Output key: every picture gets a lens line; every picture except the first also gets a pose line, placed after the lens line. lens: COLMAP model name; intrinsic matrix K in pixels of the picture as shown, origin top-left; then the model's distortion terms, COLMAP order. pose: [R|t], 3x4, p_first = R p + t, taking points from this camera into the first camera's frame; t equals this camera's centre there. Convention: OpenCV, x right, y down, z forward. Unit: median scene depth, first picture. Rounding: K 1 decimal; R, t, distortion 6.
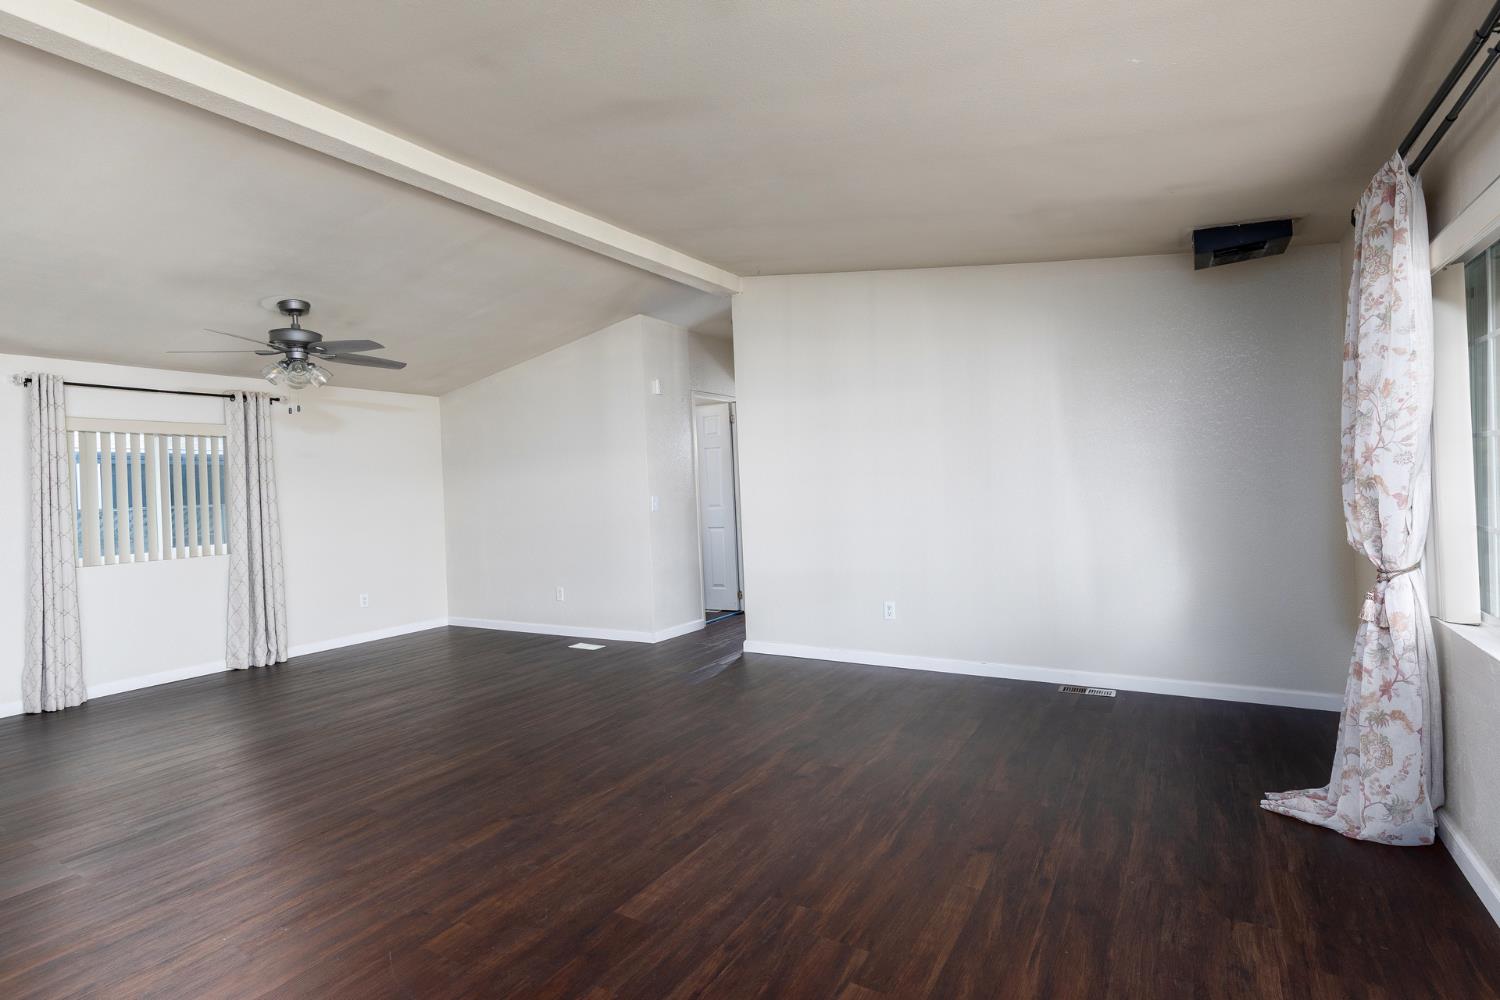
lens RADIAL K [[684.4, 0, 765.6], [0, 684.4, 488.5], [0, 0, 1]] dist [0.001436, -0.000788]
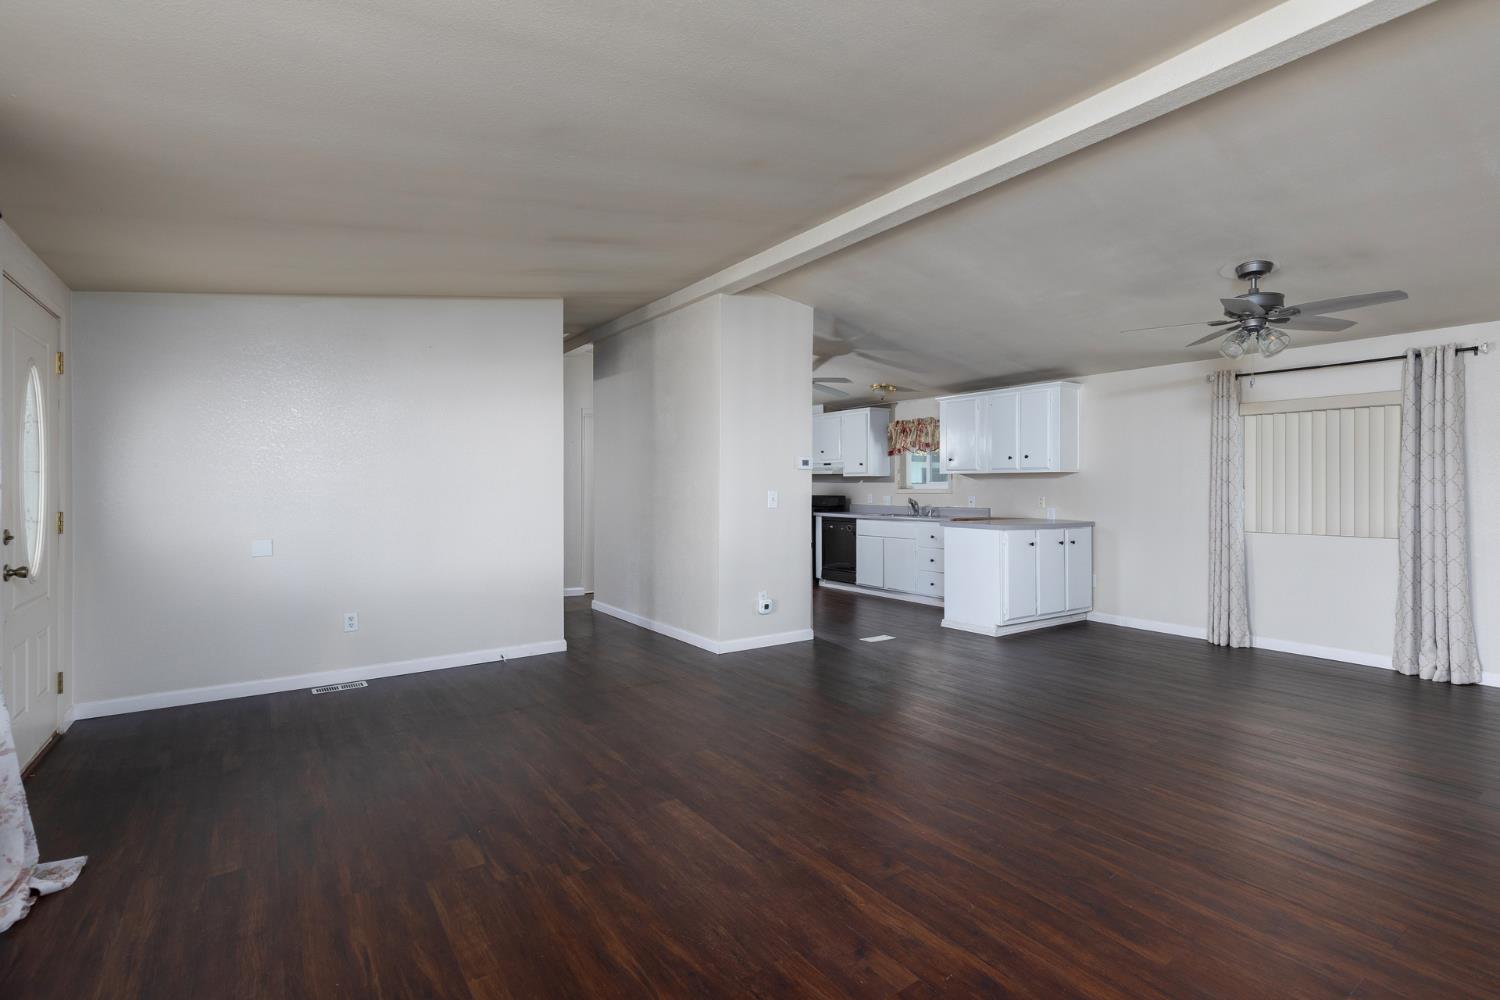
lens RADIAL K [[684.4, 0, 765.6], [0, 684.4, 488.5], [0, 0, 1]] dist [0.001436, -0.000788]
pose [[-0.370211, 0.043062, -0.927949, 0.389065], [0.013111, 0.999068, 0.041132, -0.018339], [0.928855, 0.003062, -0.370430, 0.689560]]
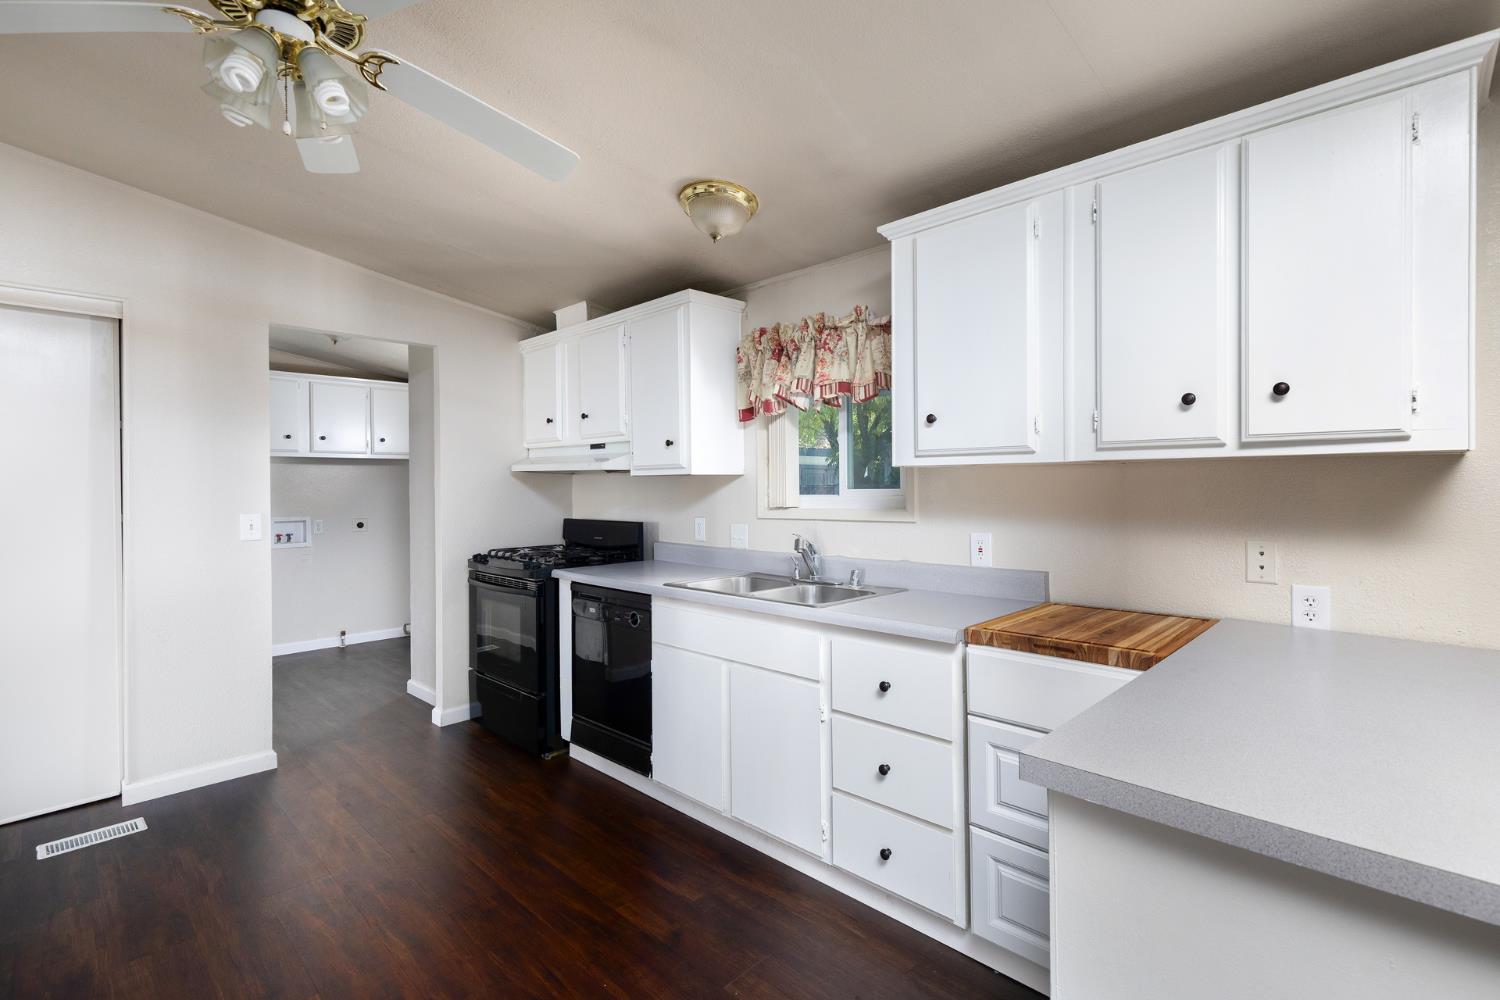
lens RADIAL K [[684.4, 0, 765.6], [0, 684.4, 488.5], [0, 0, 1]] dist [0.001436, -0.000788]
pose [[-0.197435, 0.048913, -0.979095, -0.777507], [0.014553, 0.998791, 0.046963, 0.009911], [0.980208, -0.004977, -0.197908, 0.475307]]
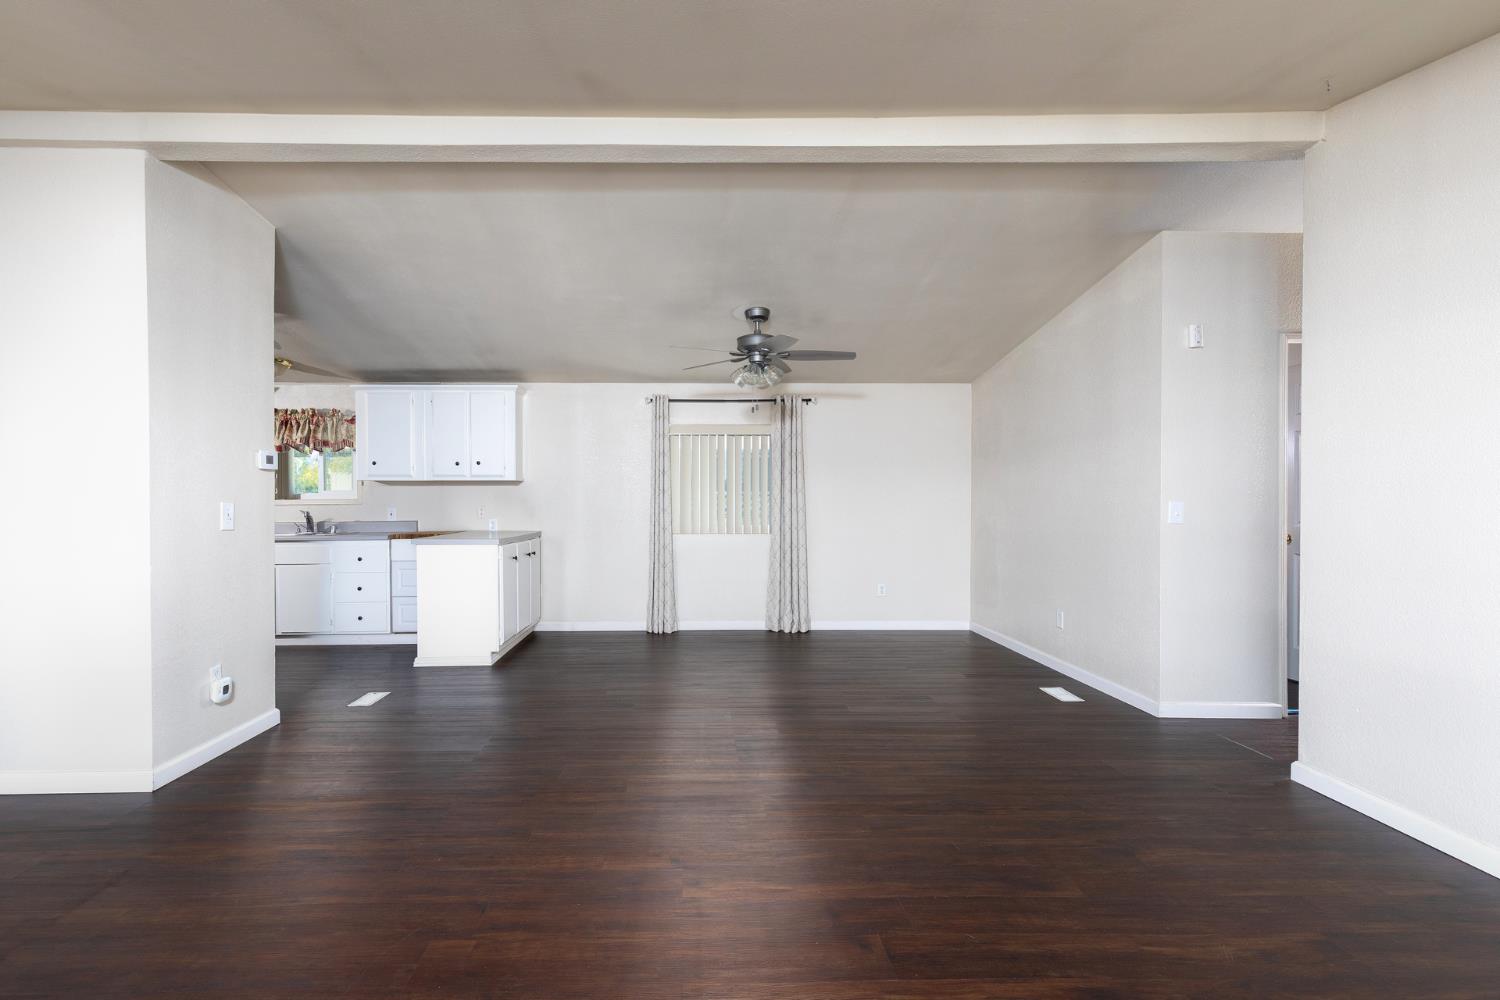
lens RADIAL K [[697.0, 0, 708.2], [0, 697.0, 510.4], [0, 0, 1]] dist [0.012770, -0.000288]
pose [[0.538870, 0.057537, -0.840422, 0.212236], [-0.021068, 0.998273, 0.054835, -0.010796], [0.842126, -0.011843, 0.539151, 0.308012]]
